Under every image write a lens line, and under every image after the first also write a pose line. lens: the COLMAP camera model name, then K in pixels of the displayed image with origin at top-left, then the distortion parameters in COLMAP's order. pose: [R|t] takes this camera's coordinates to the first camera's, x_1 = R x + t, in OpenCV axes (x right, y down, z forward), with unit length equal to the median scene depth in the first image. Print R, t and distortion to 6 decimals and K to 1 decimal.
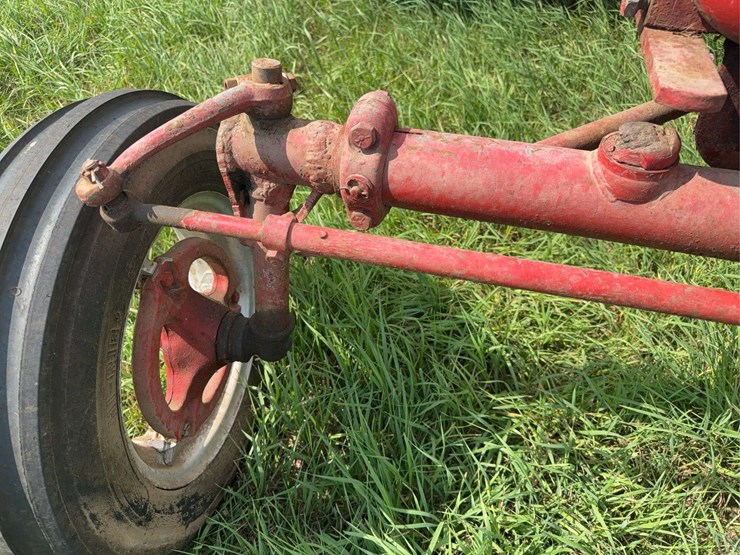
lens RADIAL K [[529.3, 0, 370.0], [0, 529.3, 277.5], [0, 0, 1]] dist [0.051164, -0.049826]
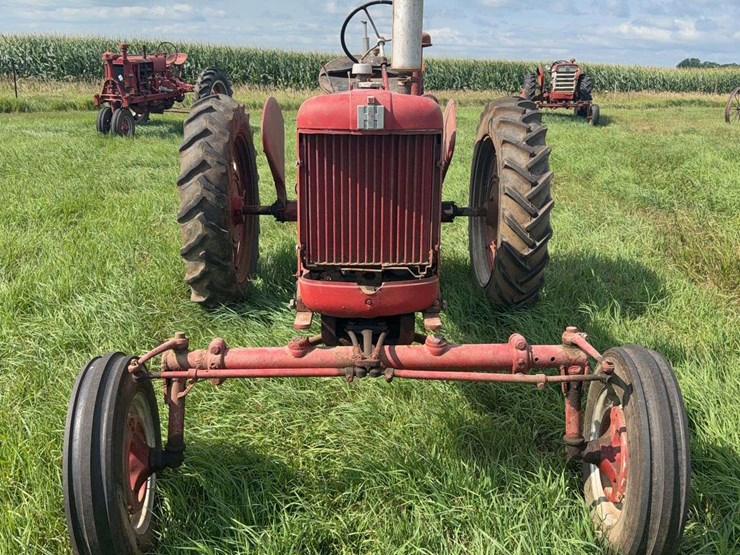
lens RADIAL K [[529.3, 0, 370.0], [0, 529.3, 277.5], [0, 0, 1]] dist [0.051164, -0.049826]
pose [[0.950136, -0.071113, 0.303619, -0.064628], [0.214890, 0.854872, -0.472245, 1.023629], [-0.225972, 0.513942, 0.827527, -1.976484]]
